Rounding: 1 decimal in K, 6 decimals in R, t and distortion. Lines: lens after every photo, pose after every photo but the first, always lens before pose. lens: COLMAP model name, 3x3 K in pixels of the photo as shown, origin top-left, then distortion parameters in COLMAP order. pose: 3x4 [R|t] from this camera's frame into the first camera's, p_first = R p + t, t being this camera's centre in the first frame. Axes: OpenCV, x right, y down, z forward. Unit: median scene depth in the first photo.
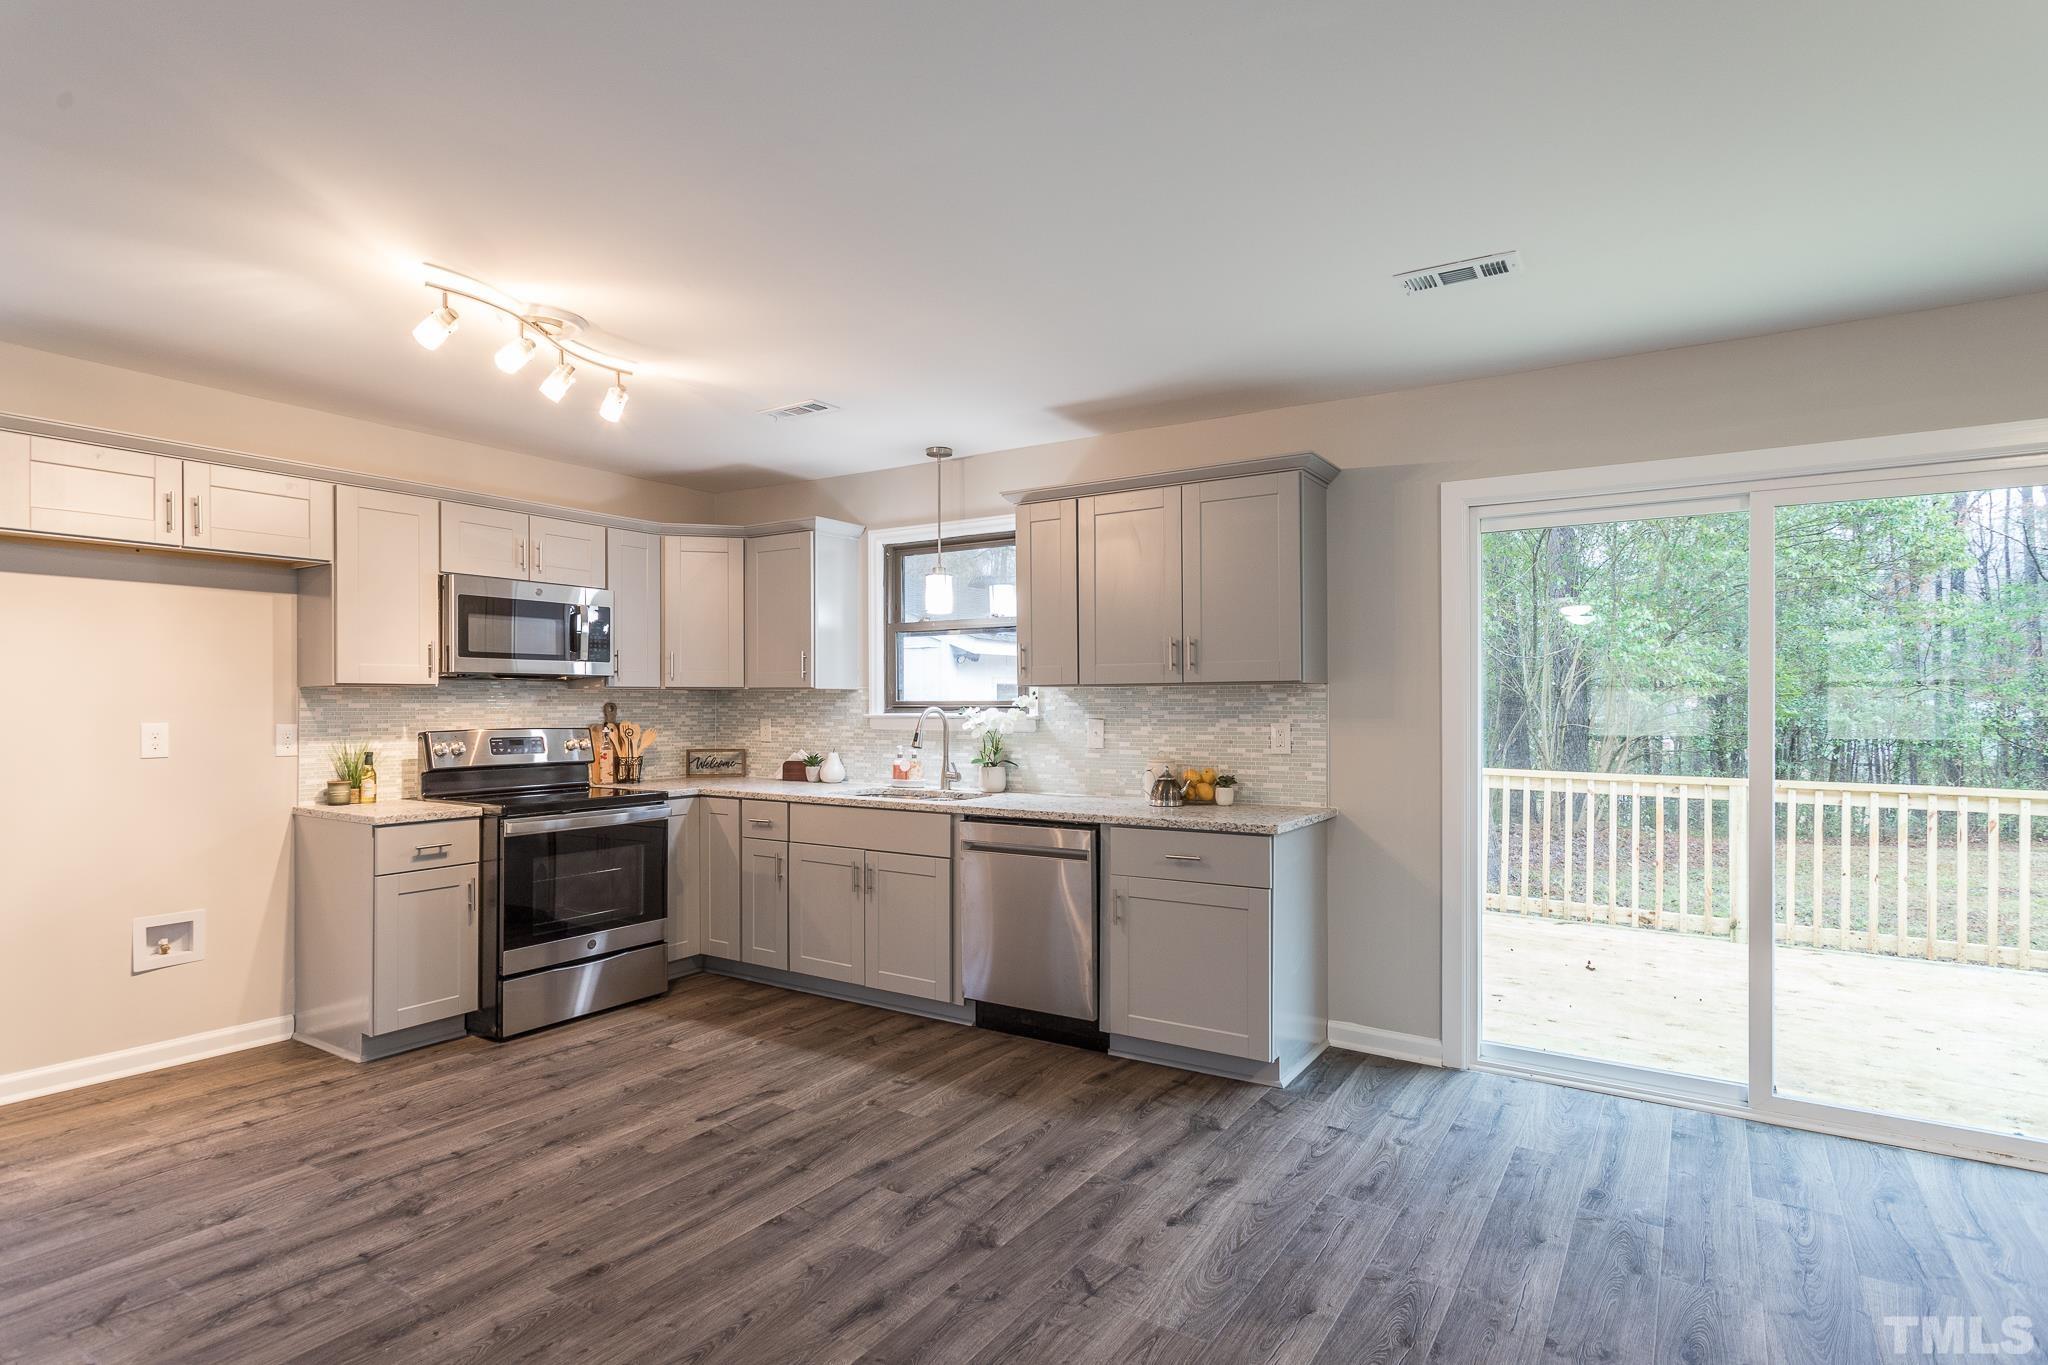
lens RADIAL K [[1013.9, 0, 1033.0], [0, 1013.9, 695.4], [0, 0, 1]] dist [0.001881, 0.002323]
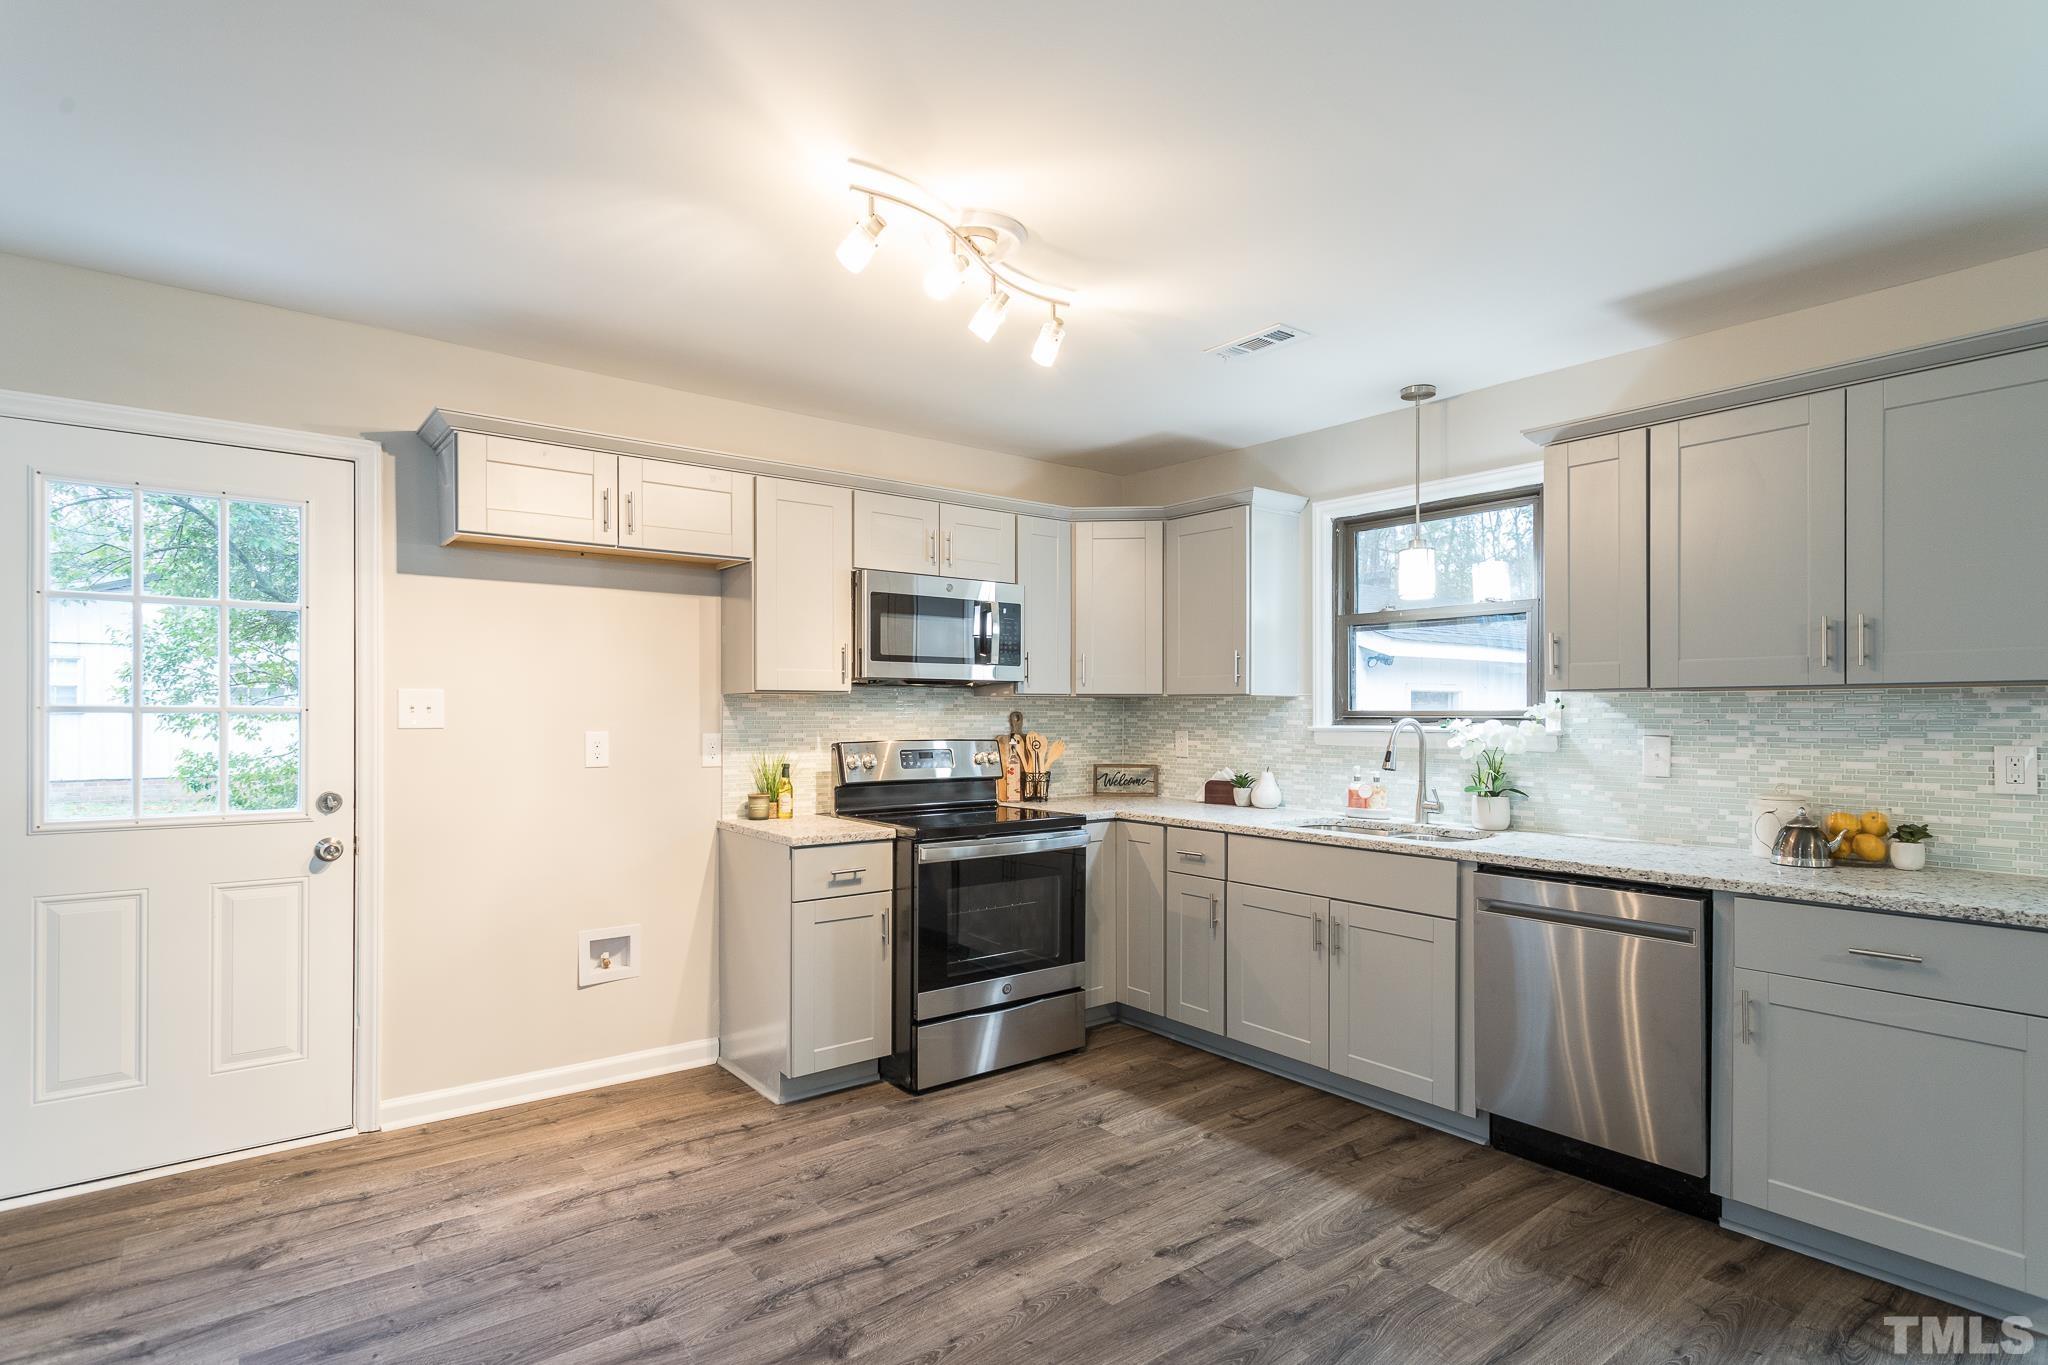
lens RADIAL K [[1013.9, 0, 1054.1], [0, 1013.9, 706.6], [0, 0, 1]] dist [0.001881, 0.002323]
pose [[0.949902, 0.001215, -0.312545, -0.132796], [-0.000680, 0.999998, 0.001820, 0.001220], [0.312546, -0.001516, 0.949901, 0.197270]]
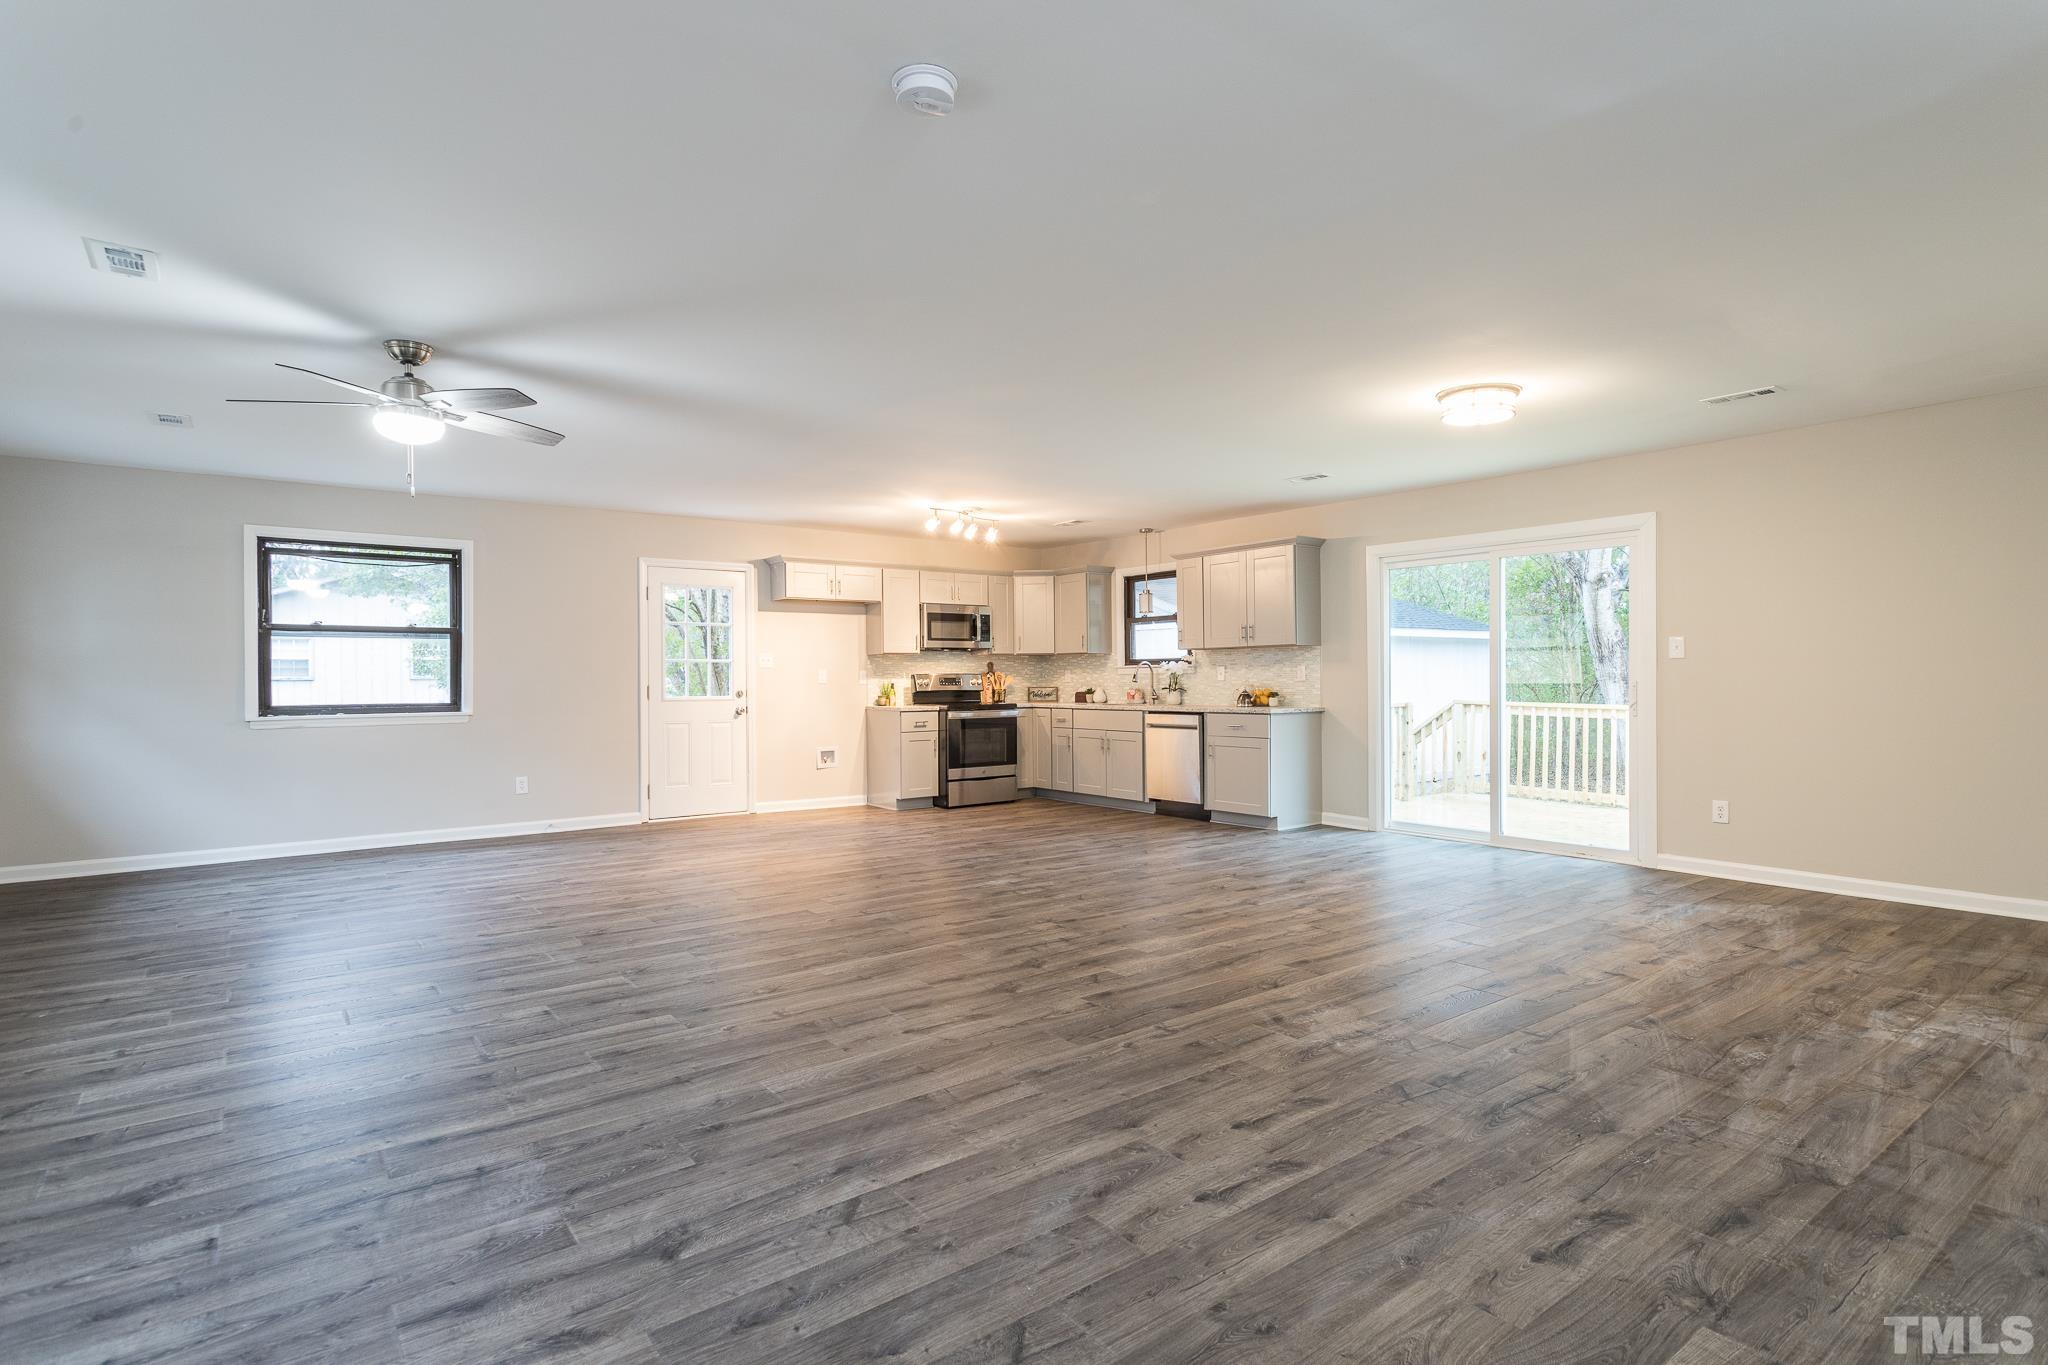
lens RADIAL K [[1013.9, 0, 1019.0], [0, 1013.9, 686.7], [0, 0, 1]] dist [0.001881, 0.002323]
pose [[0.934947, -0.003018, -0.354775, 0.431755], [0.008526, 0.999866, 0.013961, 0.036179], [0.354685, -0.016077, 0.934848, -1.064597]]
